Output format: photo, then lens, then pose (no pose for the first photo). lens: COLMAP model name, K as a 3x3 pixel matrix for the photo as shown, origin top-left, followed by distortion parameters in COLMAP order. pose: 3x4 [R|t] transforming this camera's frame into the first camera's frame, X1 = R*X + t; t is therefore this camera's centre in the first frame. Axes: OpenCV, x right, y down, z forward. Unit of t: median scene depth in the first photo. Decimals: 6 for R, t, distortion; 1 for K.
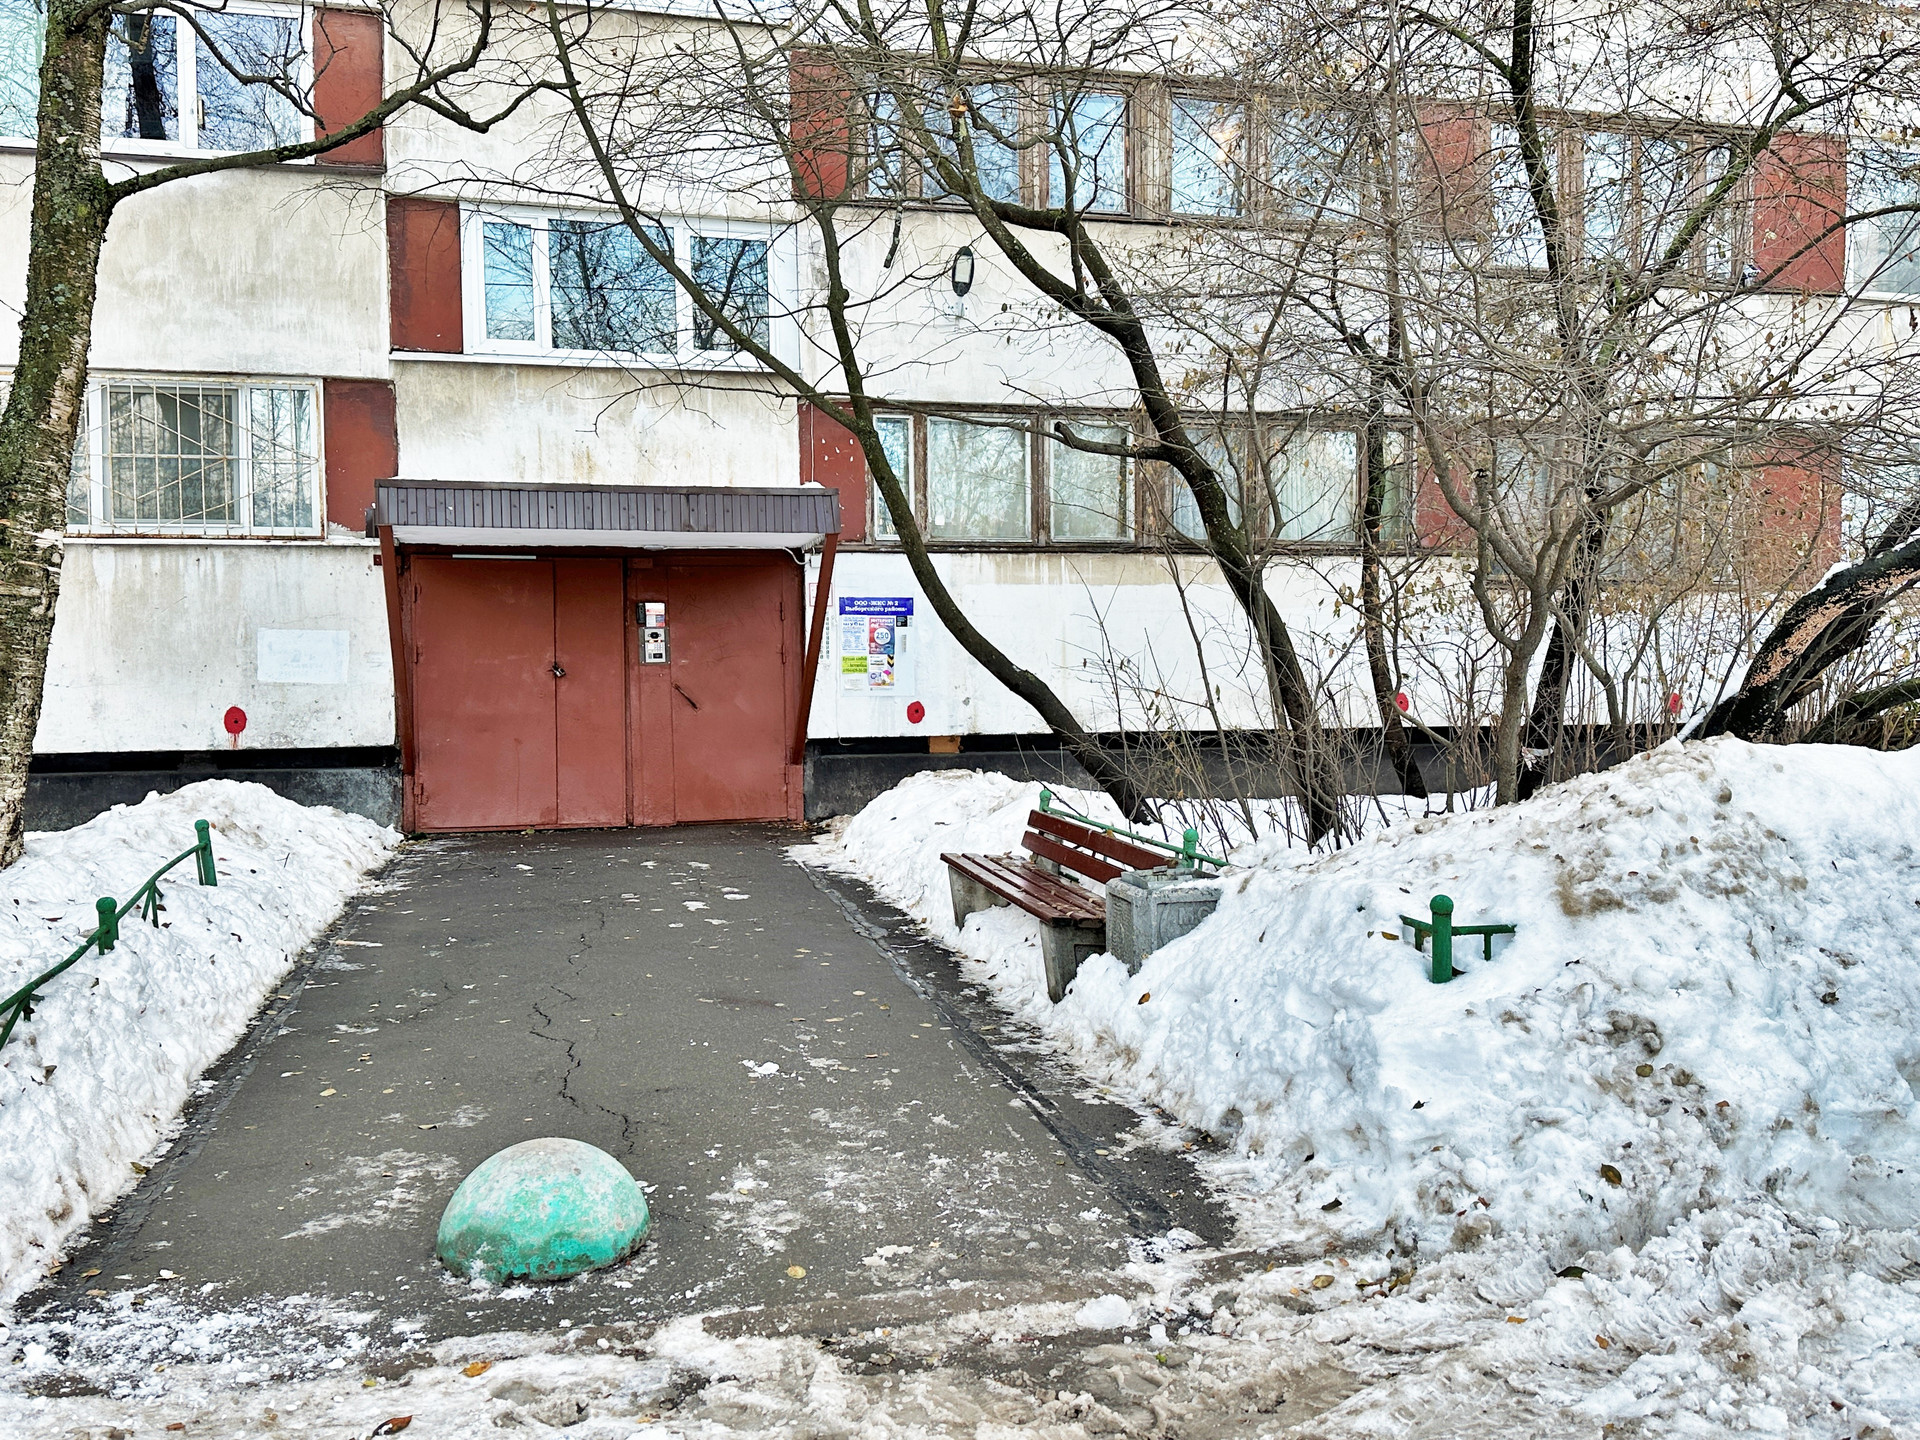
lens RADIAL K [[1674.8, 0, 963.0], [0, 1674.8, 723.0], [0, 0, 1]] dist [0.063461, -0.009160]
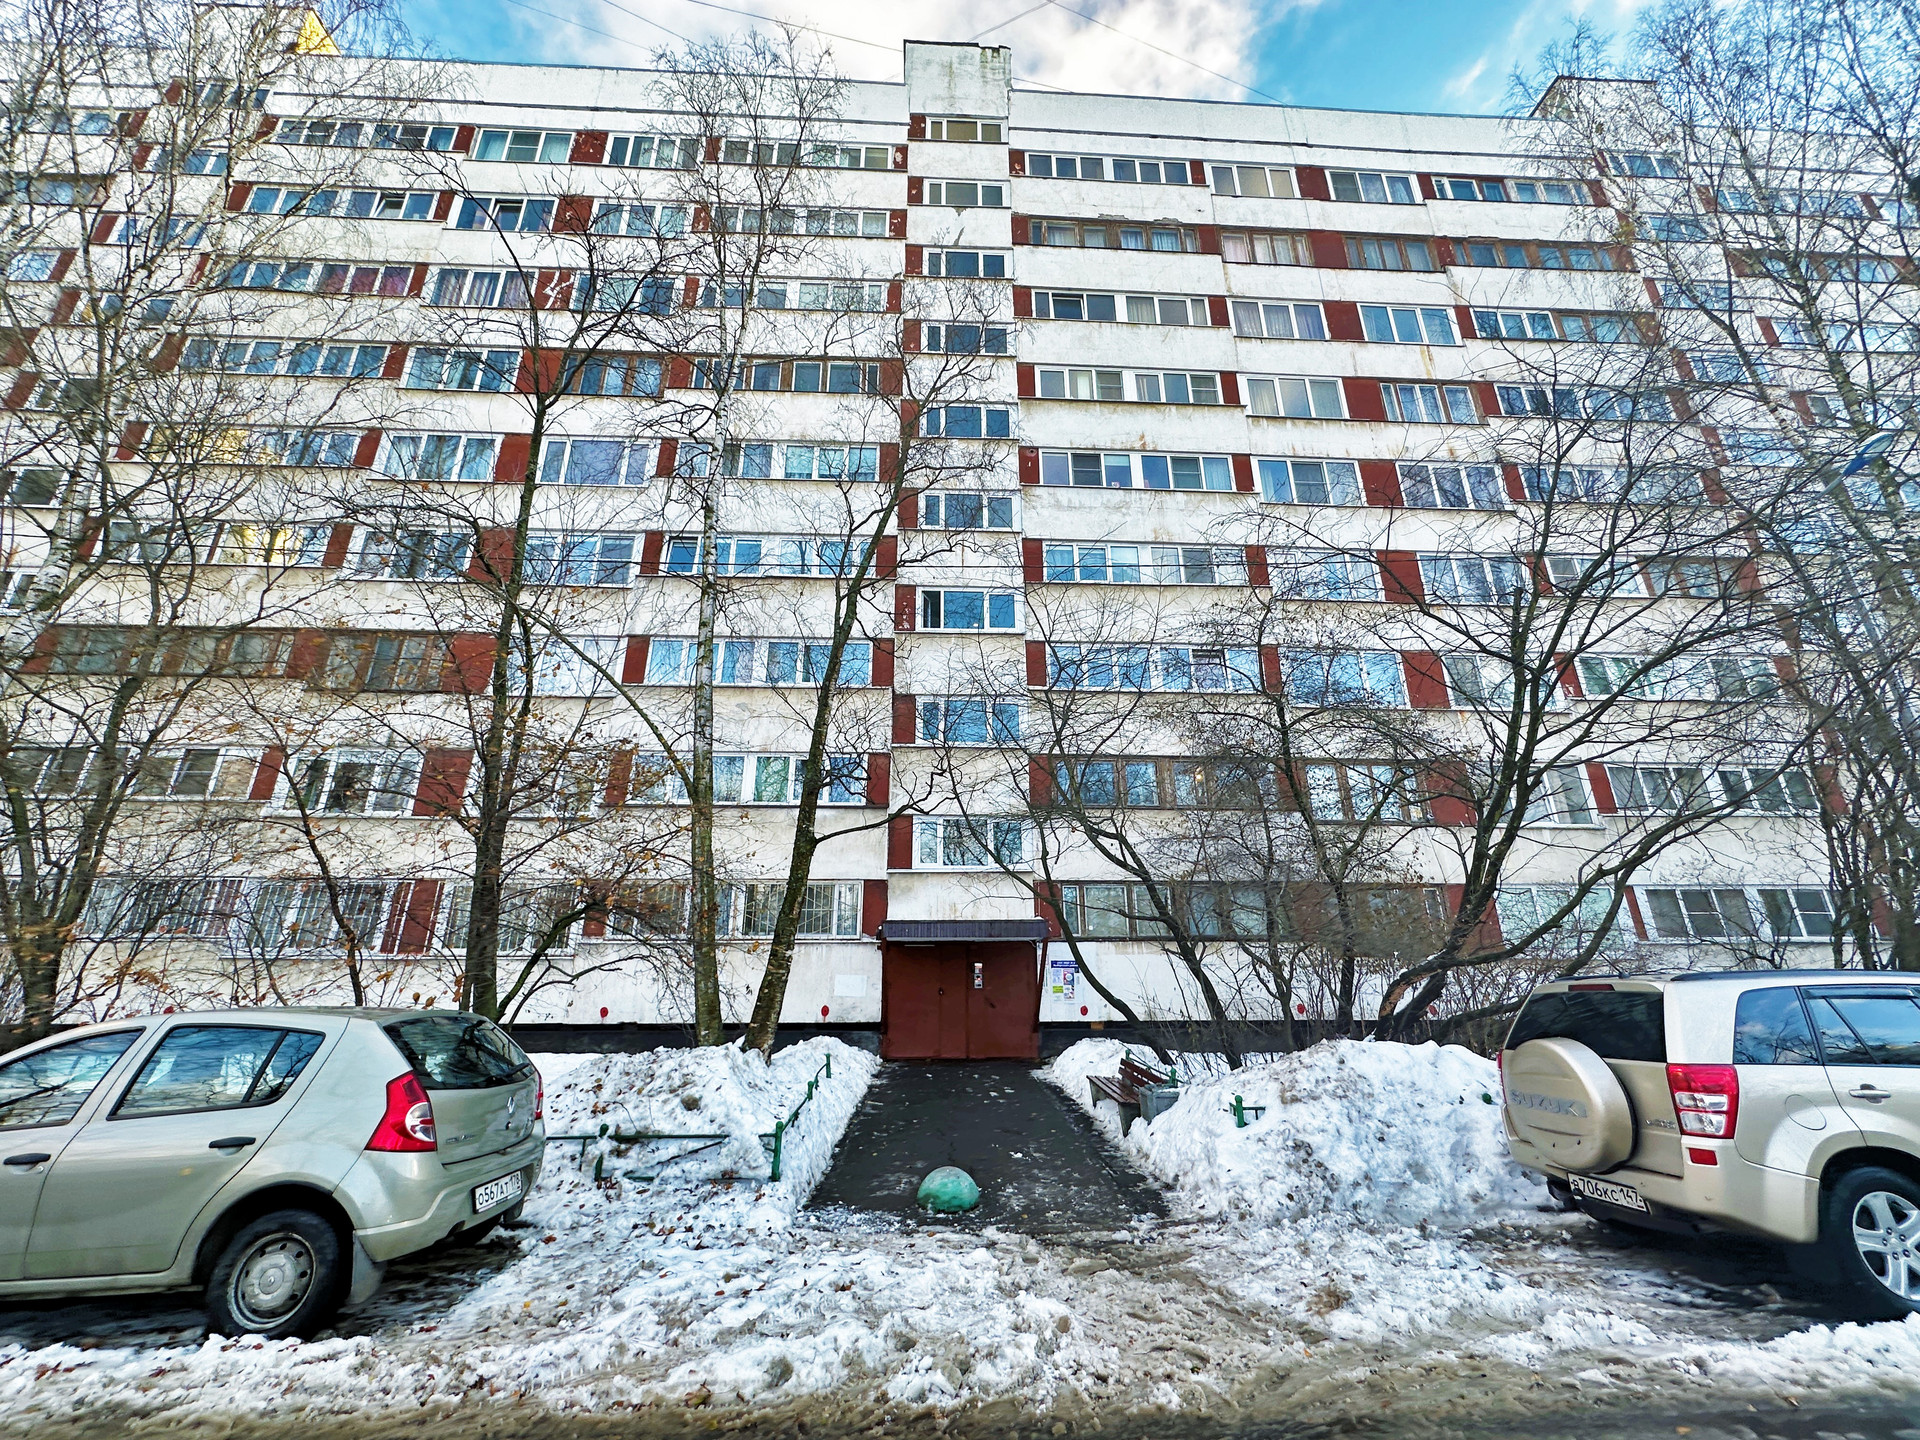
lens RADIAL K [[764.3, 0, 967.7], [0, 764.3, 711.5], [0, 0, 1]] dist [-0.000311, -0.000327]
pose [[0.981853, -0.053087, -0.182063, 0.069503], [-0.015418, 0.934497, -0.355636, -0.033858], [0.189017, 0.351989, 0.916720, -0.436977]]
